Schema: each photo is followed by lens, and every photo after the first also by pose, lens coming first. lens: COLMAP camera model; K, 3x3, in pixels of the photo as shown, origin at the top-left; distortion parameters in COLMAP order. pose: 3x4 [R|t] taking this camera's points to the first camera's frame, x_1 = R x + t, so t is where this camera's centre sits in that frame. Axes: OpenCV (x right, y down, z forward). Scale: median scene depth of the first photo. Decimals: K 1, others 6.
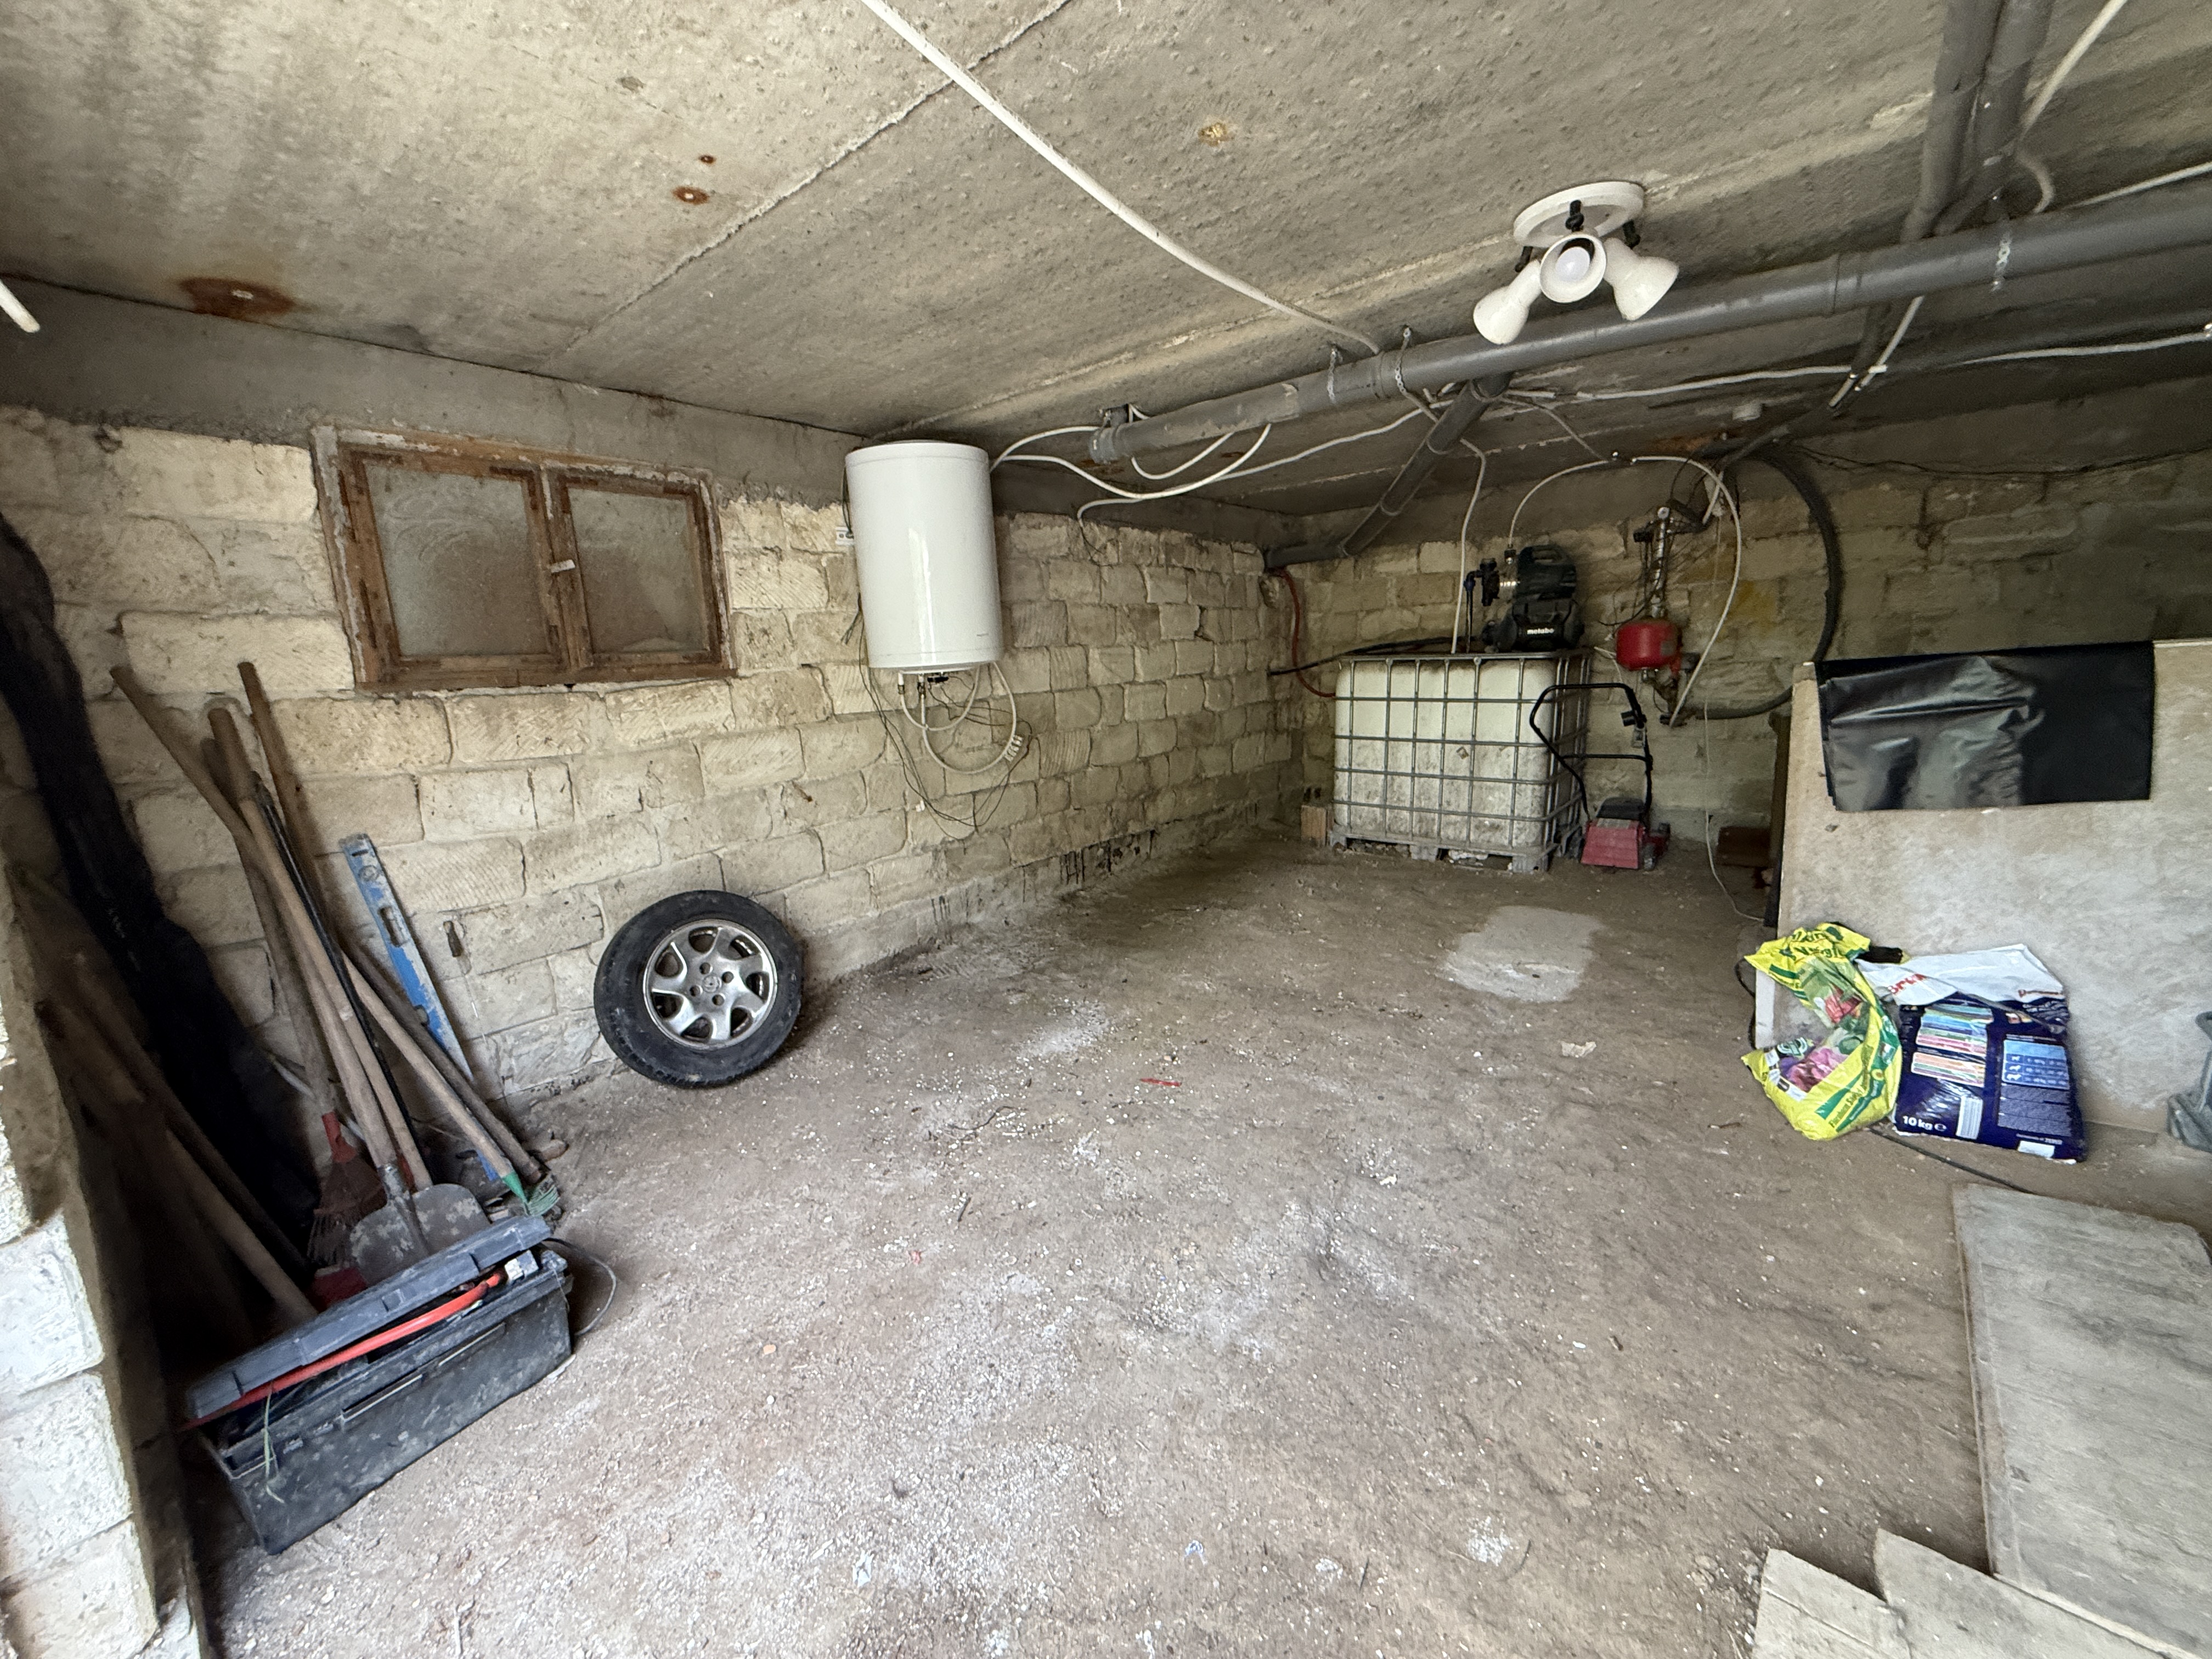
lens RADIAL K [[876.7, 0, 1104.8], [0, 876.7, 828.6], [0, 0, 1]] dist [-0.001112, -0.000023]
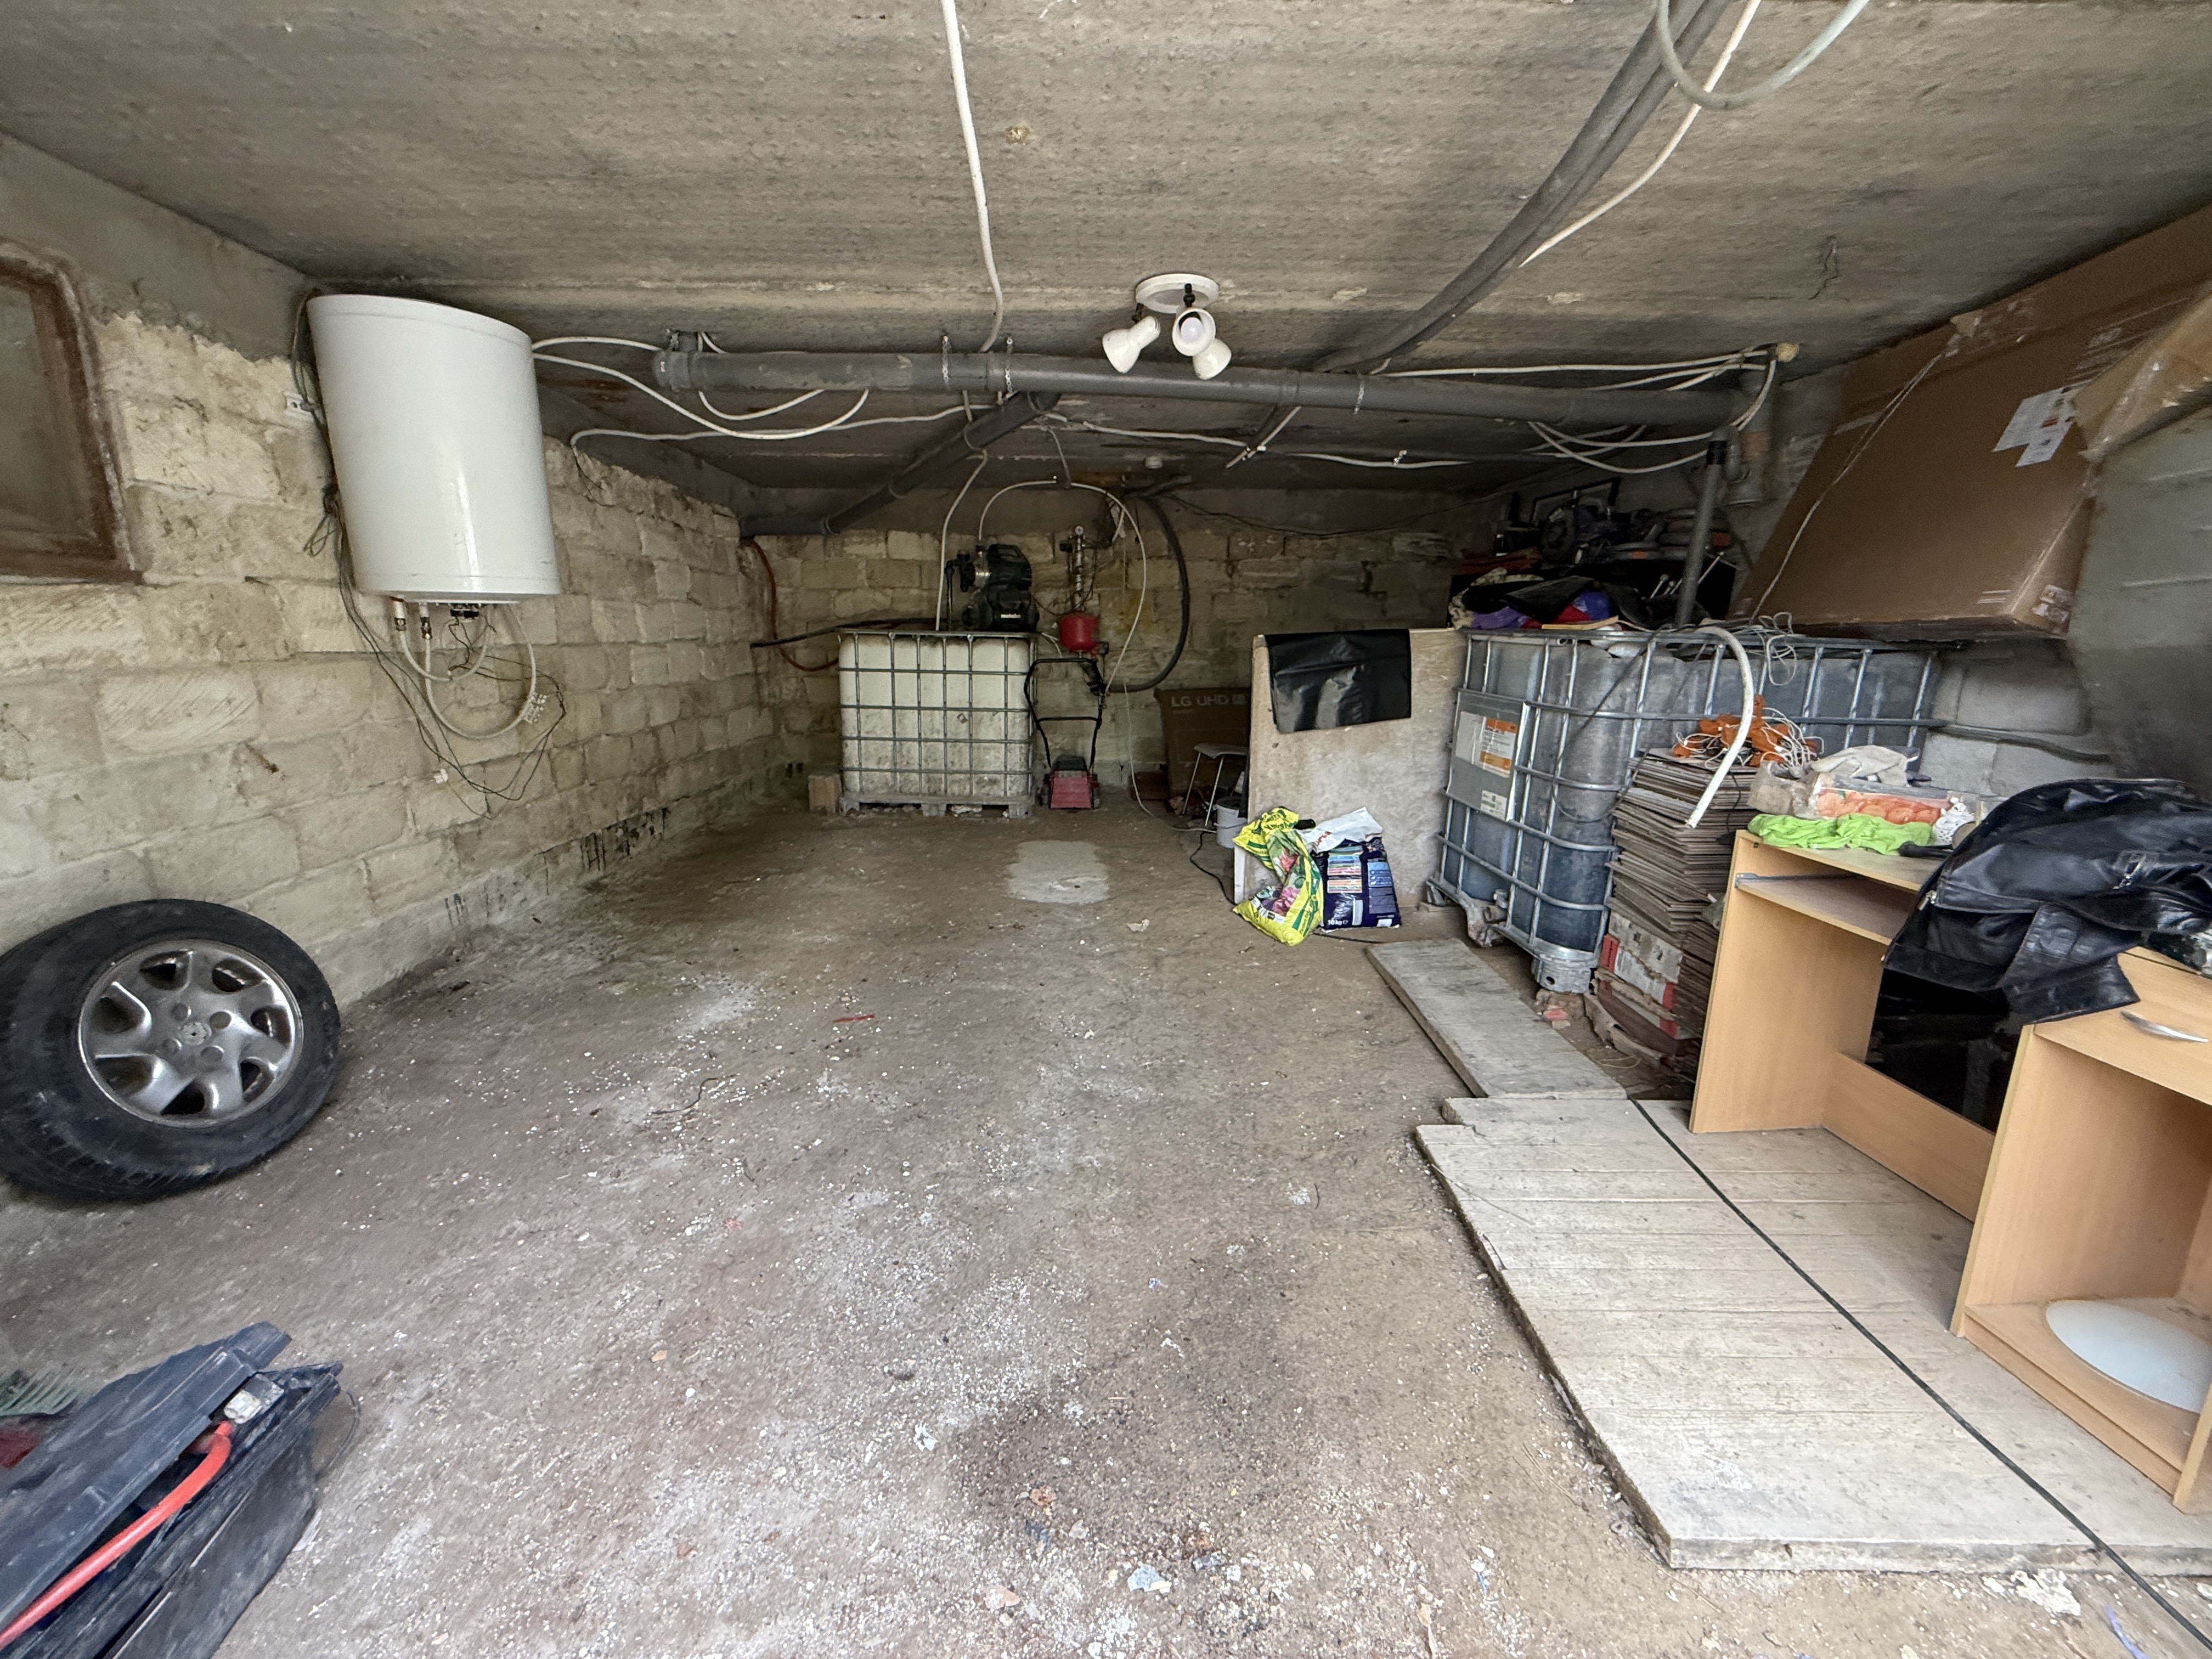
lens RADIAL K [[876.7, 0, 1092.8], [0, 876.7, 830.3], [0, 0, 1]] dist [-0.001112, -0.000023]
pose [[0.760453, -0.086348, 0.643627, -0.321814], [0.085212, 0.995819, 0.032919, 0.054530], [-0.643778, 0.029812, 0.764631, 0.031403]]
